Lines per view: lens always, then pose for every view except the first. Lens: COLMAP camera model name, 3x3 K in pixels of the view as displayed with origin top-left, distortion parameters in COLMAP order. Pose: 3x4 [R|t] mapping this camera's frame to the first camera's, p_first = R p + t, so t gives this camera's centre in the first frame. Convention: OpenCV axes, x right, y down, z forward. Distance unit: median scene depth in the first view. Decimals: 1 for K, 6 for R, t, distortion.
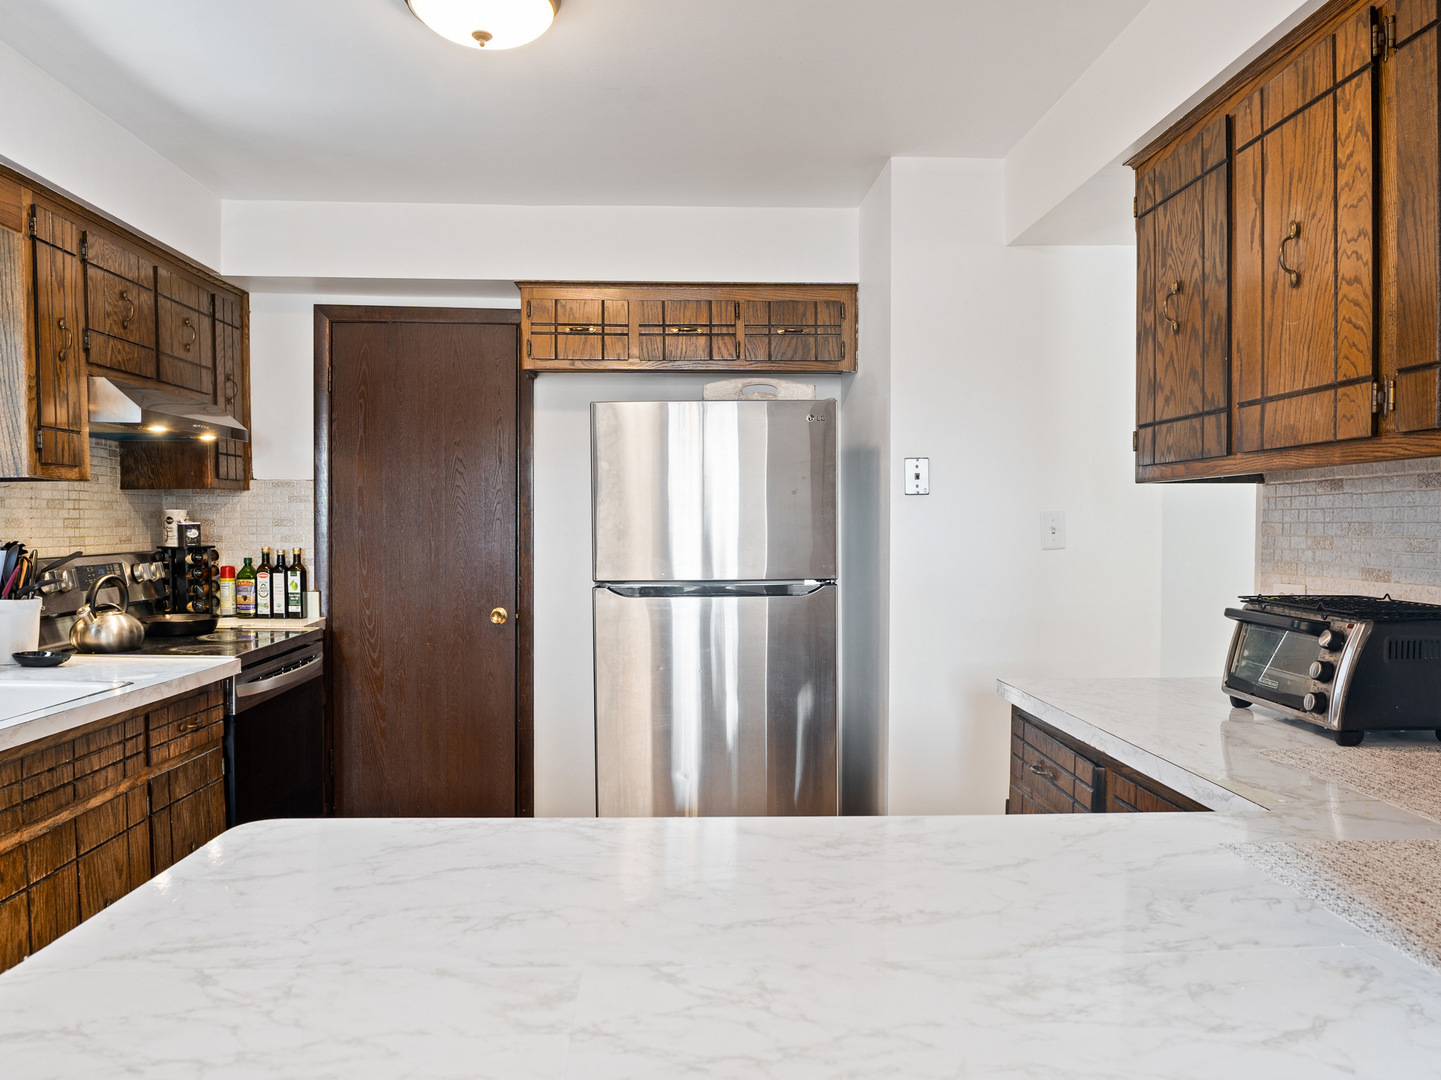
lens RADIAL K [[1021.3, 0, 719.7], [0, 1021.3, 535.2], [0, 0, 1]] dist [-0.027605, -0.009019]
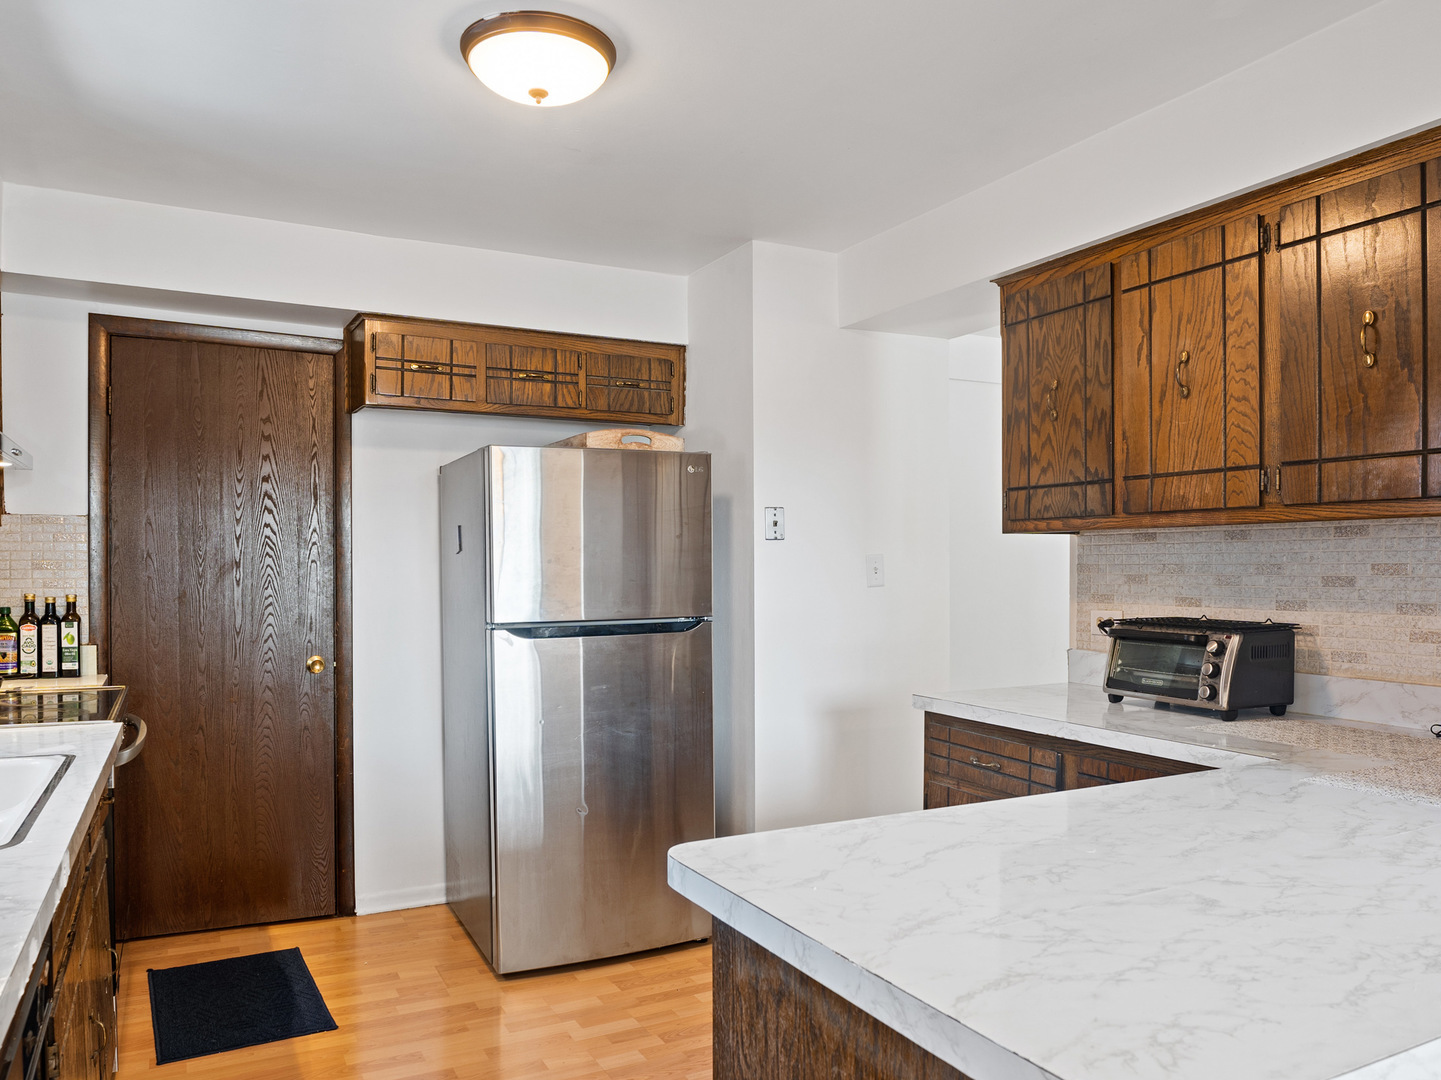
lens RADIAL K [[1021.3, 0, 725.5], [0, 1021.3, 551.7], [0, 0, 1]] dist [-0.027605, -0.009019]
pose [[0.906588, 0.003348, 0.422005, -0.472815], [0.006207, 0.999755, -0.021267, -0.003780], [-0.421972, 0.021899, 0.906344, -0.004835]]
